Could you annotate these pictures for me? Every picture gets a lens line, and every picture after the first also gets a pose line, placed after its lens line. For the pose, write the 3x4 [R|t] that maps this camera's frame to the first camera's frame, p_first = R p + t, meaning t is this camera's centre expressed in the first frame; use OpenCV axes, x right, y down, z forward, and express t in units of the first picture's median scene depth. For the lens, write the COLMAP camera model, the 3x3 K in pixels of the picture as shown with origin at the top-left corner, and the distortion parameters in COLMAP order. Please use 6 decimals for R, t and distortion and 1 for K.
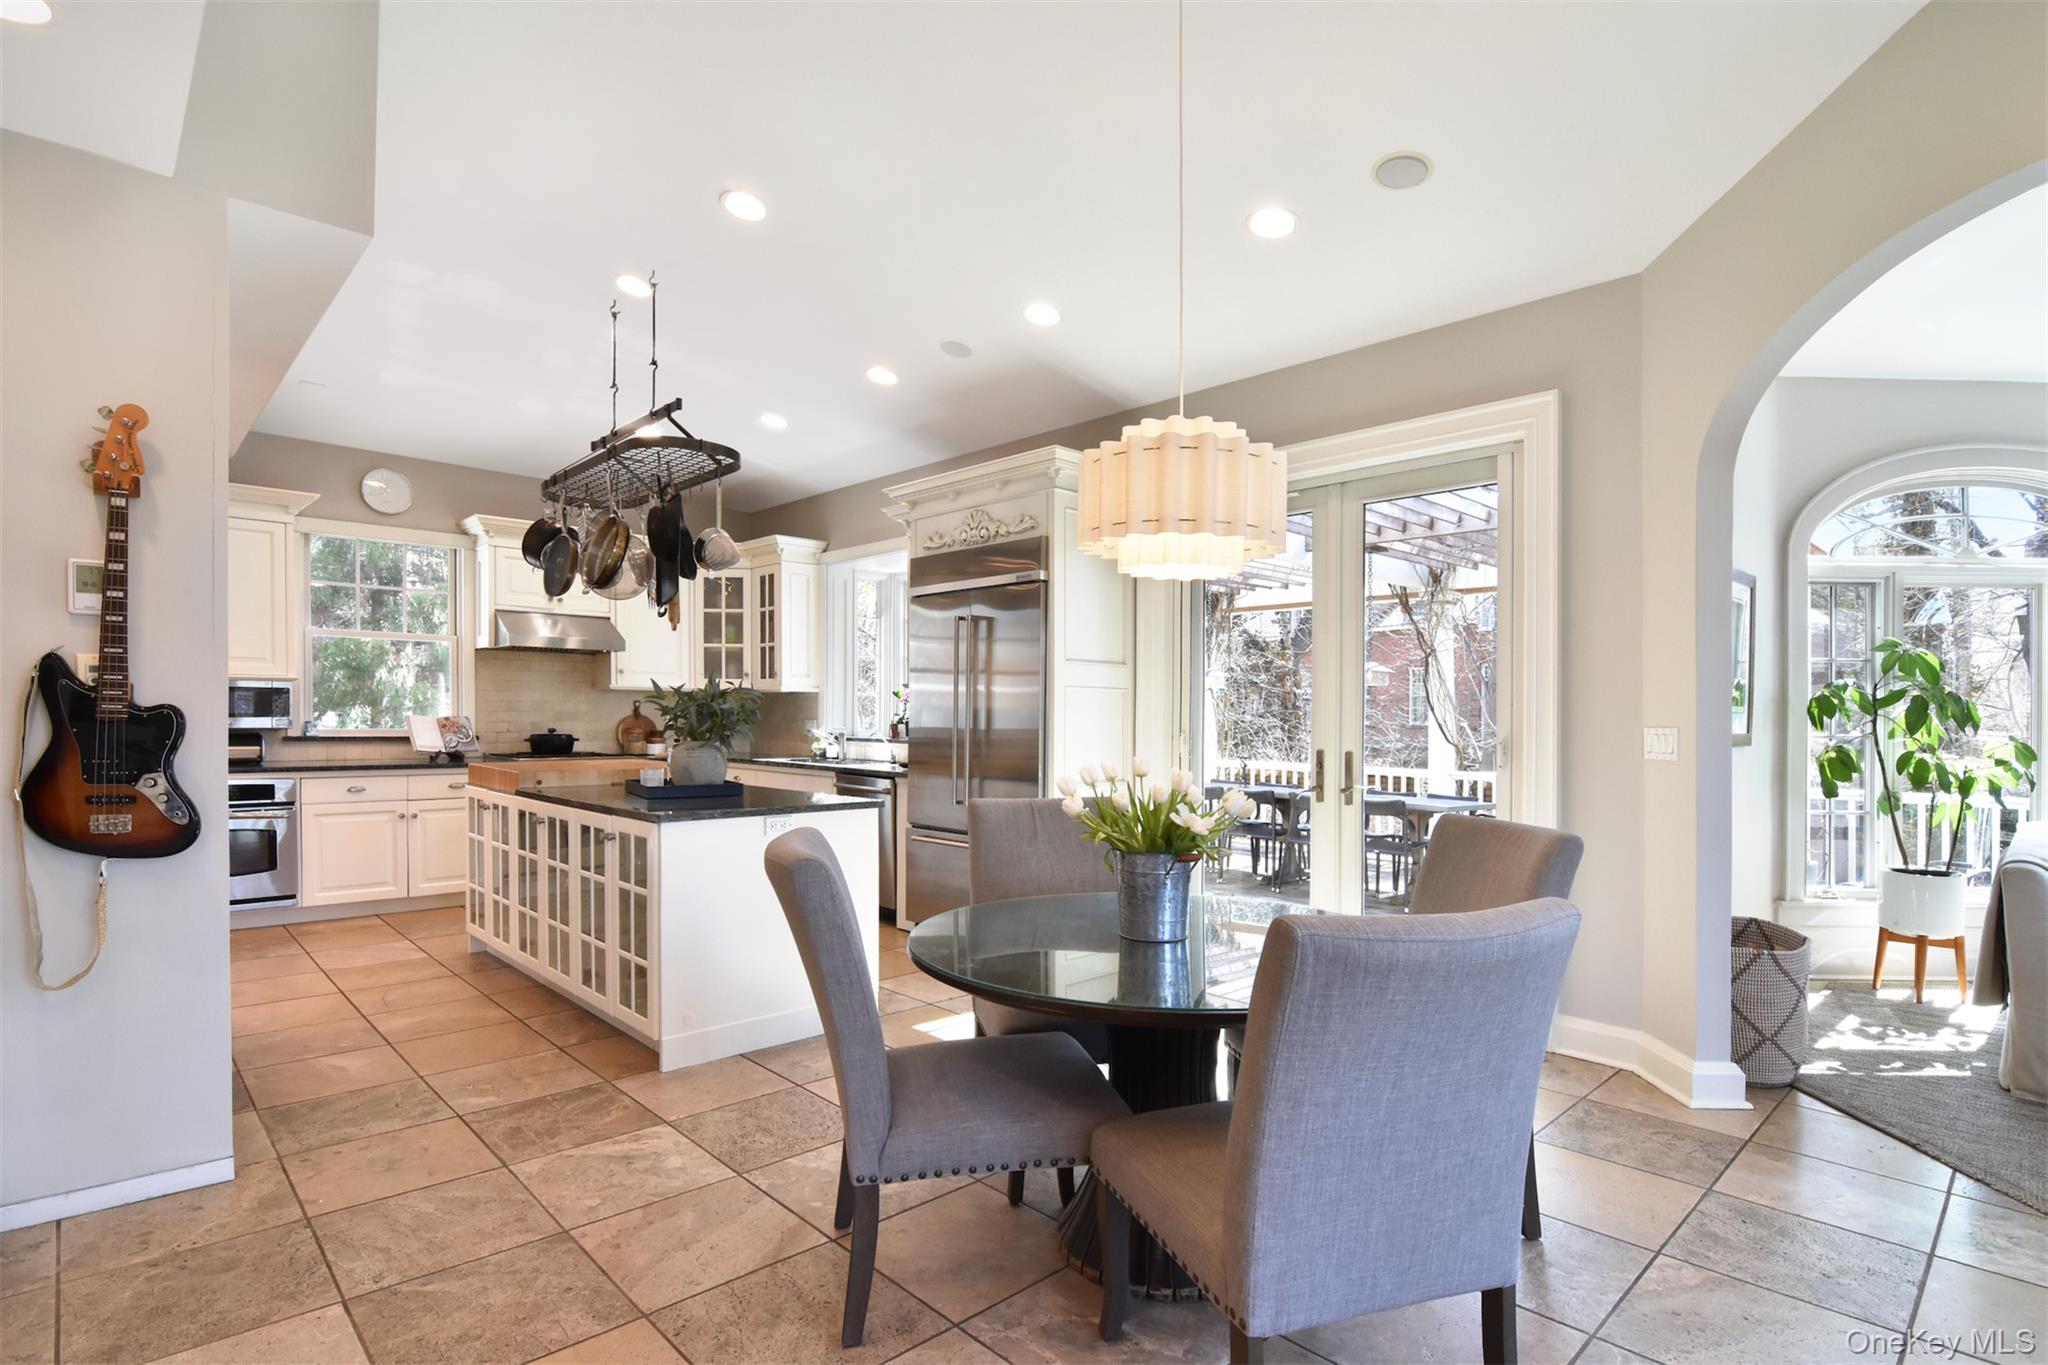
lens RADIAL K [[1001.2, 0, 1037.7], [0, 1001.2, 719.2], [0, 0, 1]] dist [-0.012380, -0.002442]
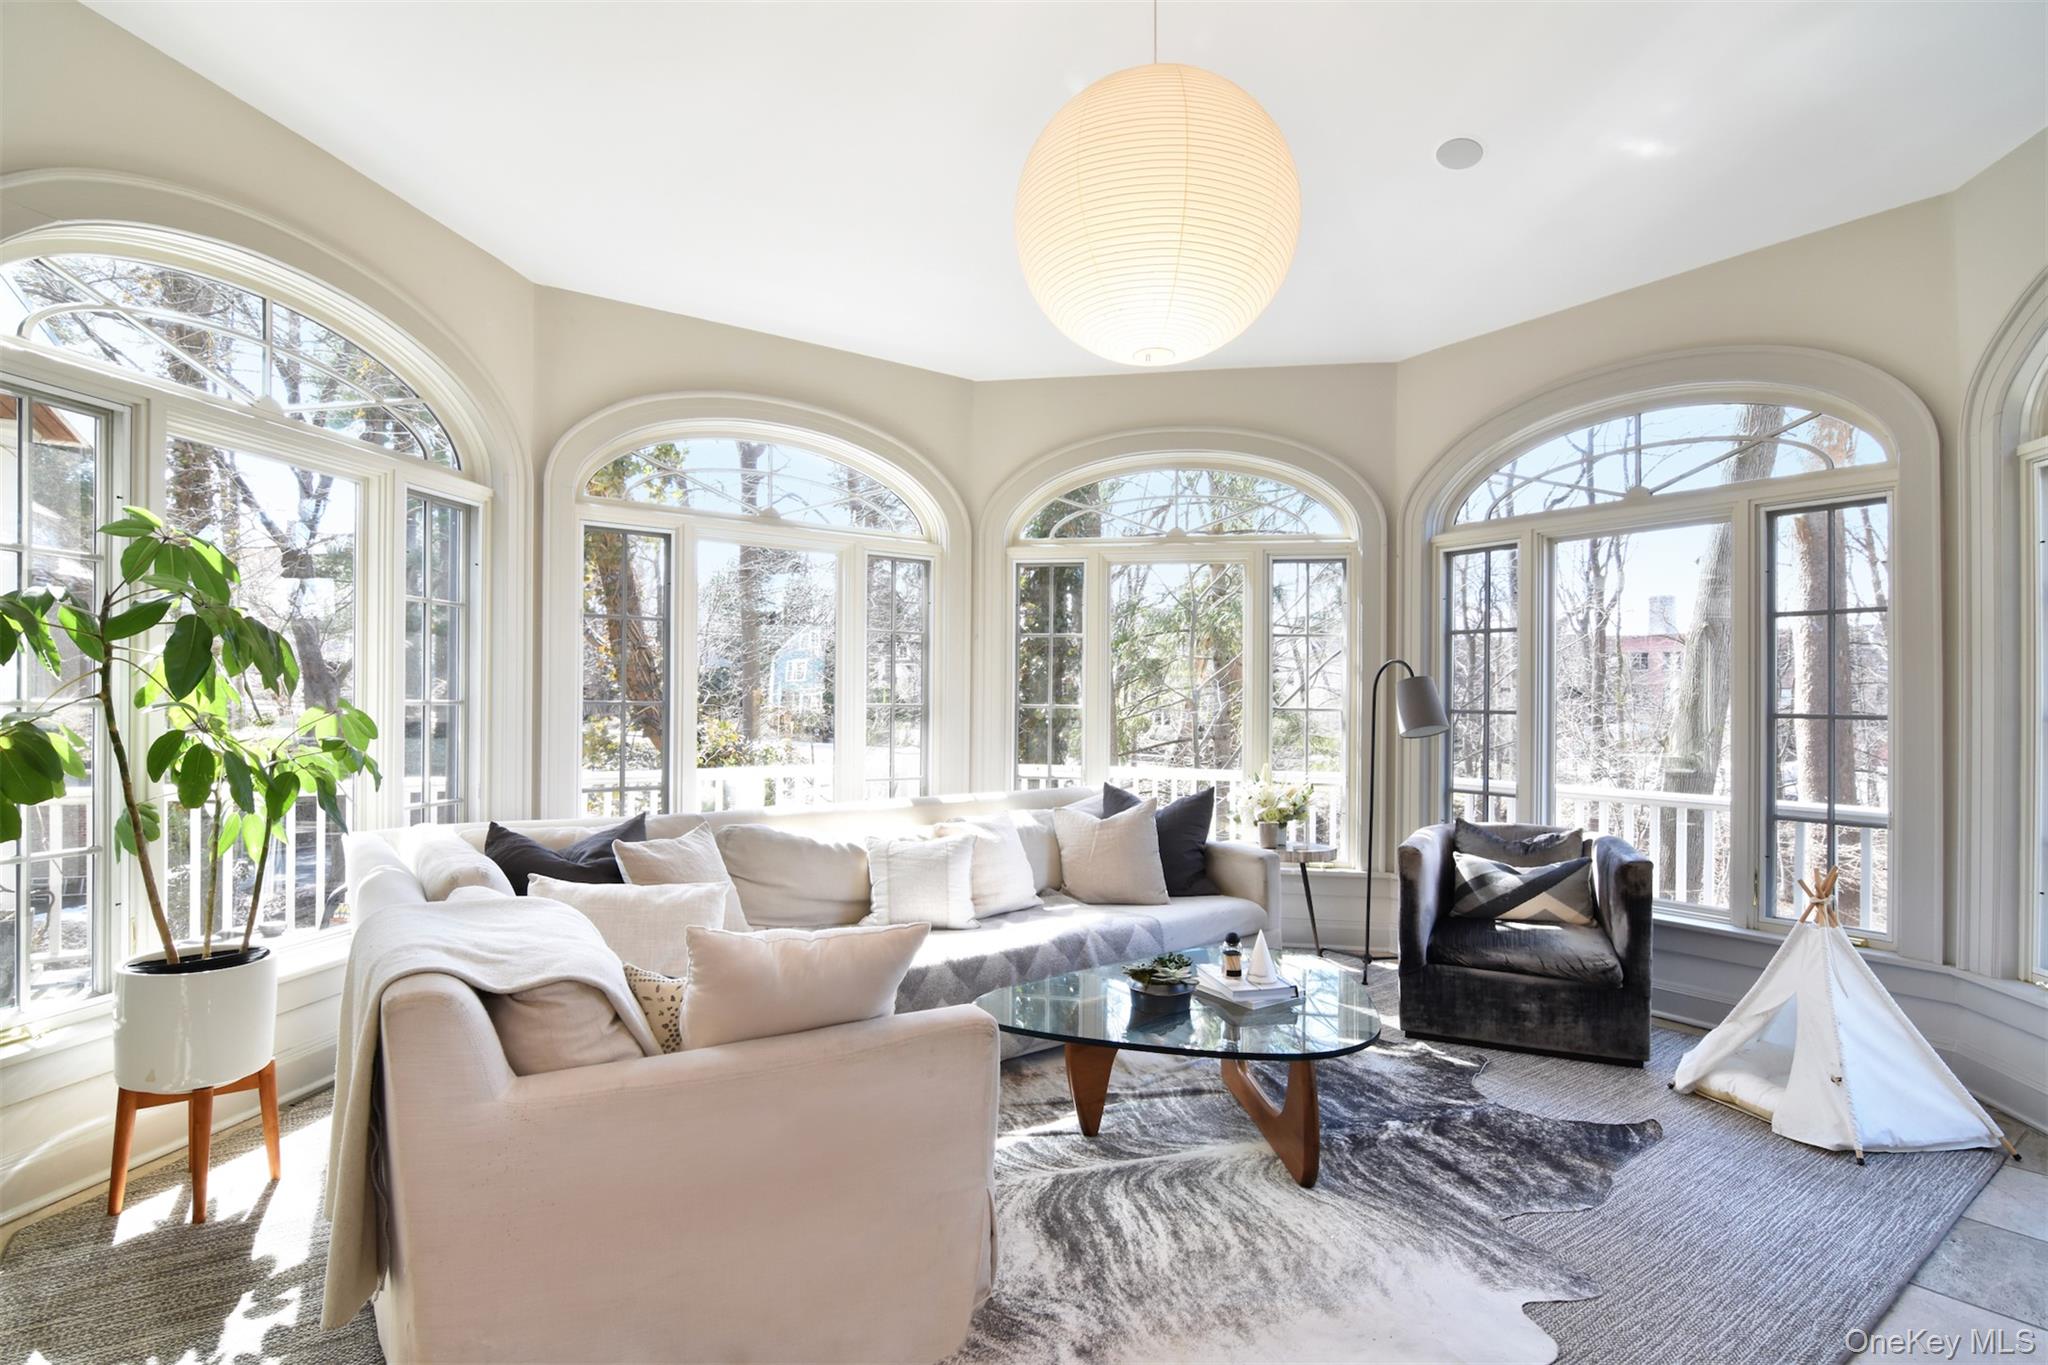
lens RADIAL K [[1001.2, 0, 1012.0], [0, 1001.2, 703.1], [0, 0, 1]] dist [-0.012380, -0.002442]
pose [[0.148025, -0.005134, 0.988970, 0.434577], [-0.006699, 0.999958, 0.006194, 0.012572], [-0.988961, -0.007542, 0.147984, 0.492605]]
